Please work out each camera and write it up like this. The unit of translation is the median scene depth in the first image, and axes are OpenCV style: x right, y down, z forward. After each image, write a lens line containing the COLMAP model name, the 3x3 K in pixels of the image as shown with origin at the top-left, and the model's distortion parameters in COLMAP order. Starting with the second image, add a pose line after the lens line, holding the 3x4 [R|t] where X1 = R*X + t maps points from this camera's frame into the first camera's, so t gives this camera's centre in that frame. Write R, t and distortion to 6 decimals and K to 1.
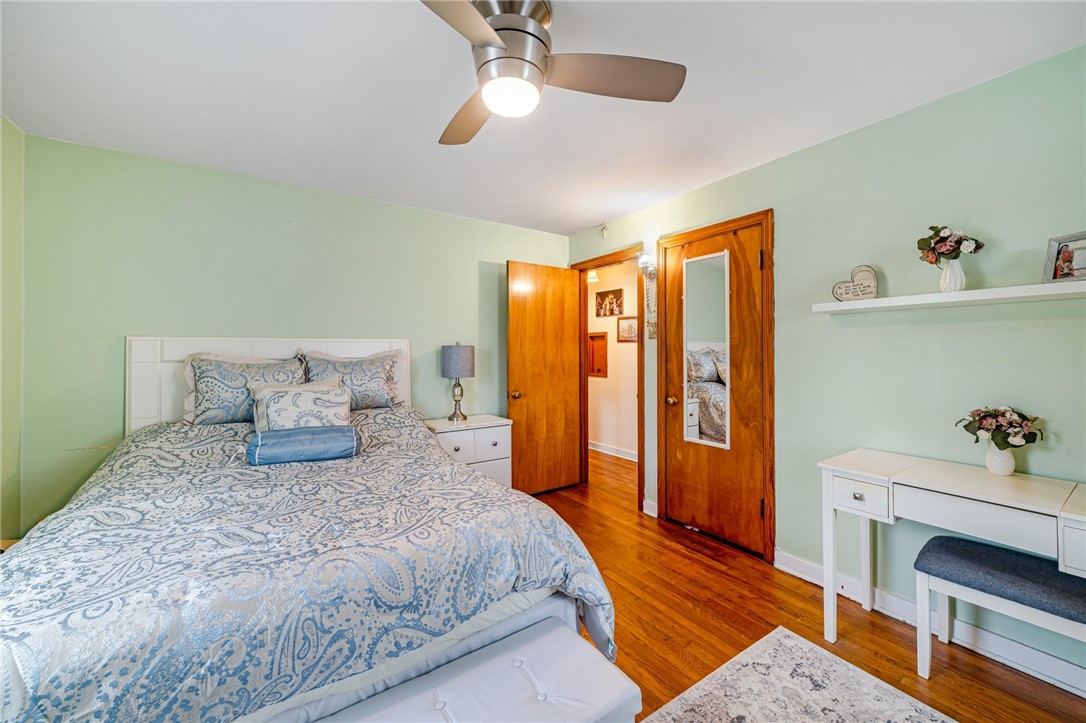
lens RADIAL K [[414.9, 0, 548.0], [0, 414.9, 354.4], [0, 0, 1]] dist [-0.002511, 0.001723]
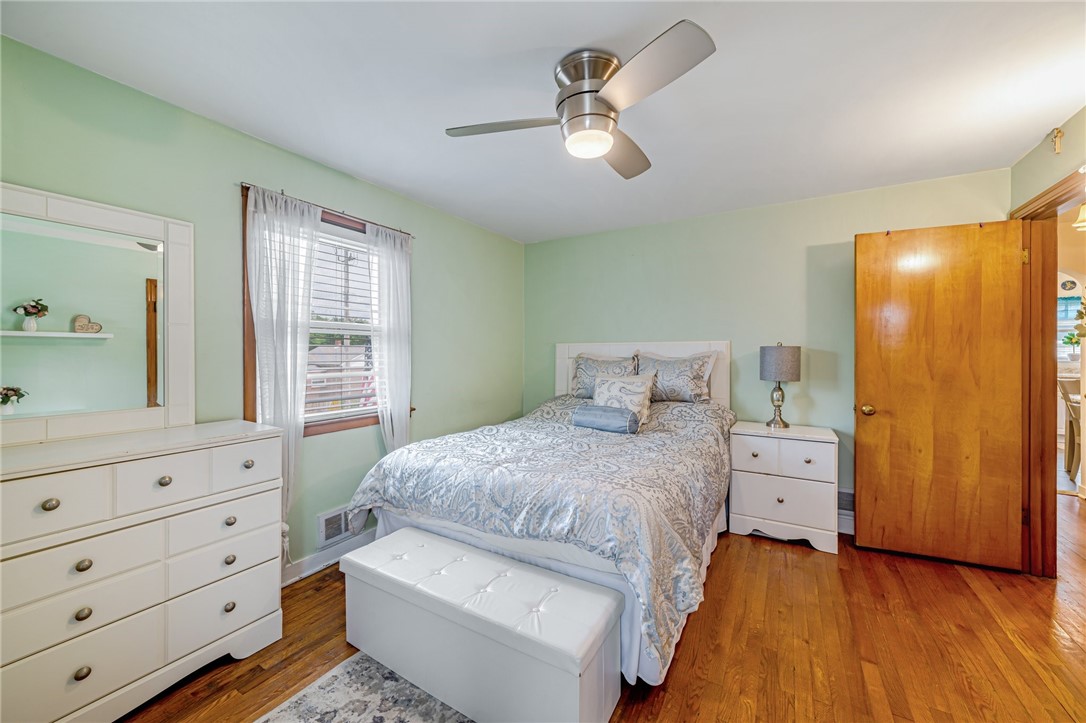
lens RADIAL K [[414.9, 0, 549.7], [0, 414.9, 356.0], [0, 0, 1]] dist [-0.002511, 0.001723]
pose [[0.432284, 0.012624, -0.901649, 0.484057], [-0.009615, 0.999910, 0.009390, -0.004254], [0.901686, 0.004611, 0.432366, 0.183213]]
